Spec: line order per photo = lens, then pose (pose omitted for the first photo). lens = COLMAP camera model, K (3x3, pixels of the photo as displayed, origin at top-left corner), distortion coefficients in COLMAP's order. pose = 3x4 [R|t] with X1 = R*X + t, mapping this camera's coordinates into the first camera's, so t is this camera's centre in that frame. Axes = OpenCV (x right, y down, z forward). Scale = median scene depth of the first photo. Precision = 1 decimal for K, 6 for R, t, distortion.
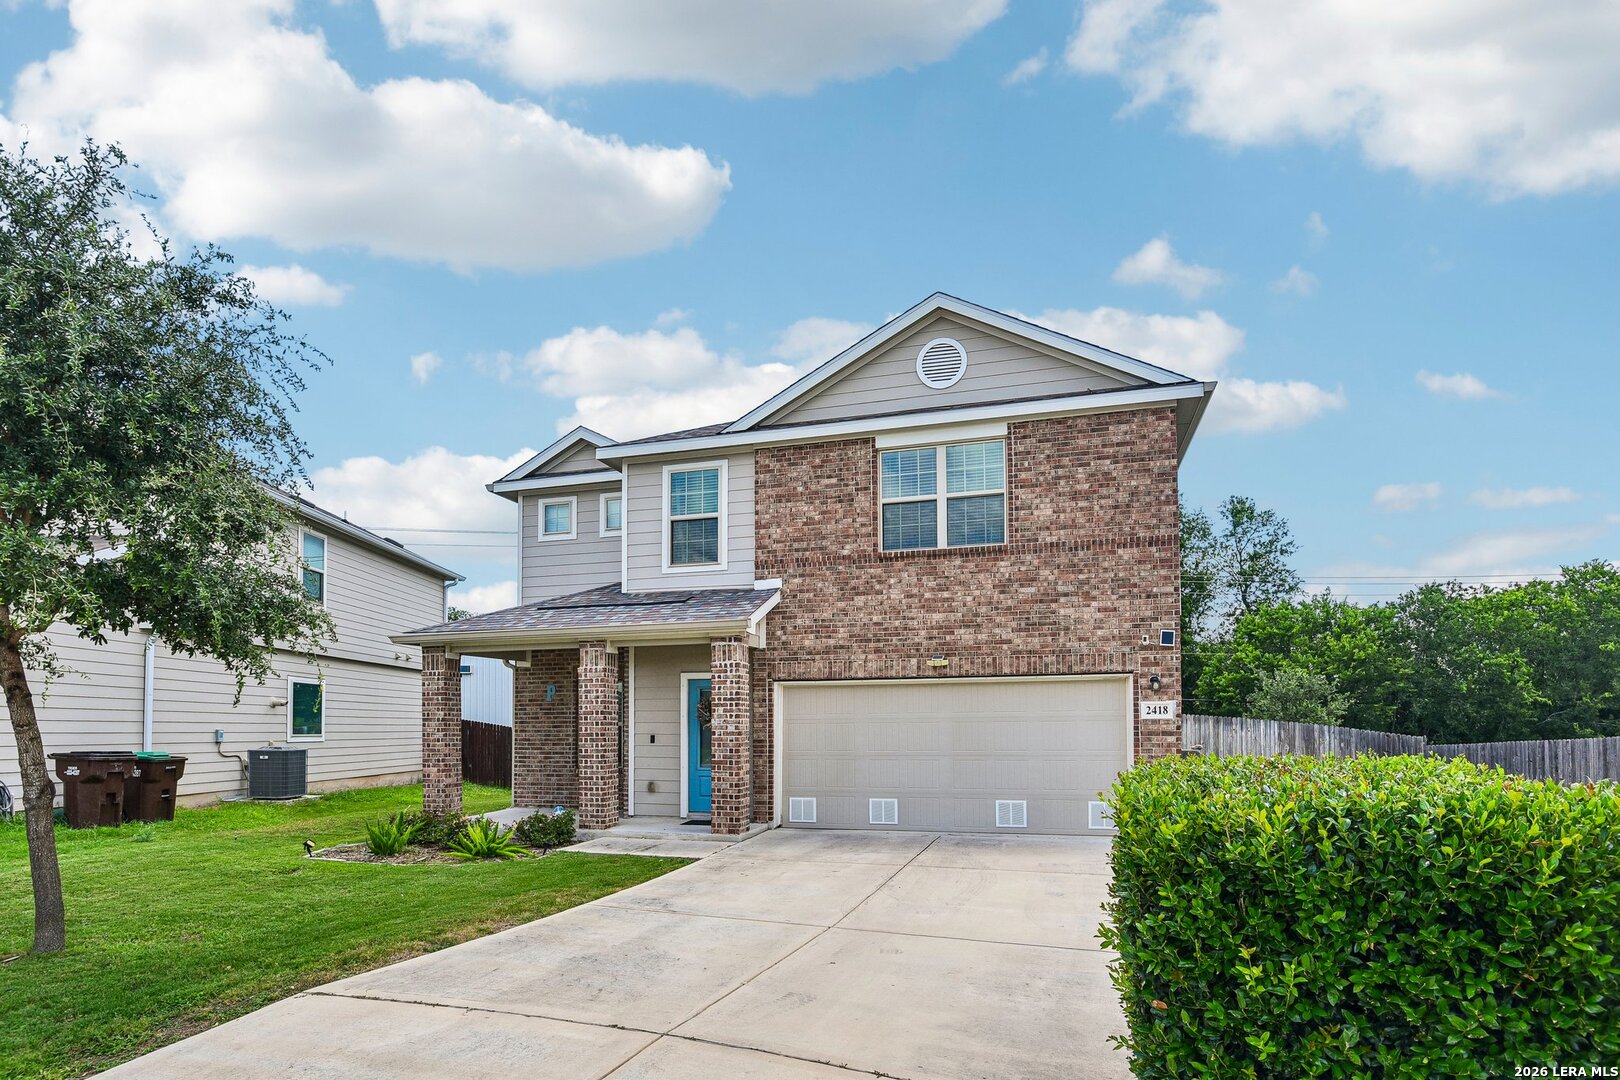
lens RADIAL K [[794.8, 0, 809.1], [0, 794.8, 529.3], [0, 0, 1]] dist [-0.010553, 0.000097]
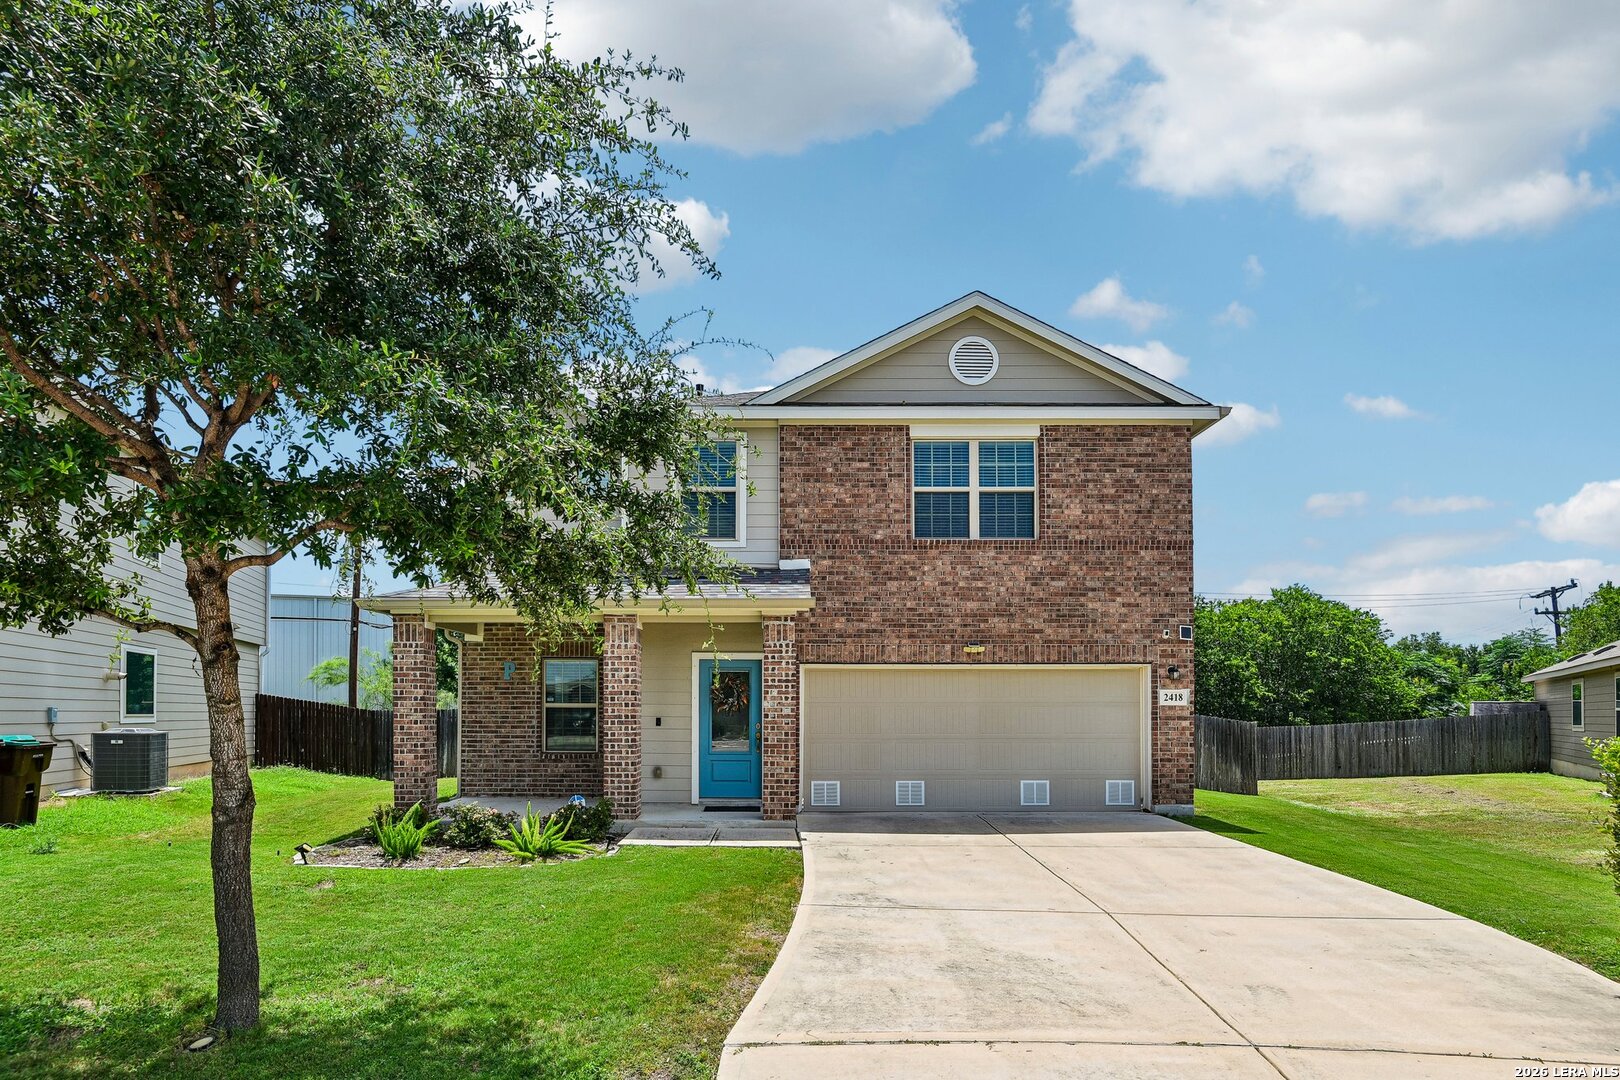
lens RADIAL K [[759.1, 0, 802.8], [0, 759.1, 539.6], [0, 0, 1]] dist [-0.000398, -0.011591]
pose [[0.962687, 0.066361, 0.262356, -0.276525], [-0.072044, 0.997328, 0.012089, 0.025550], [-0.260853, -0.030539, 0.964895, 0.093605]]
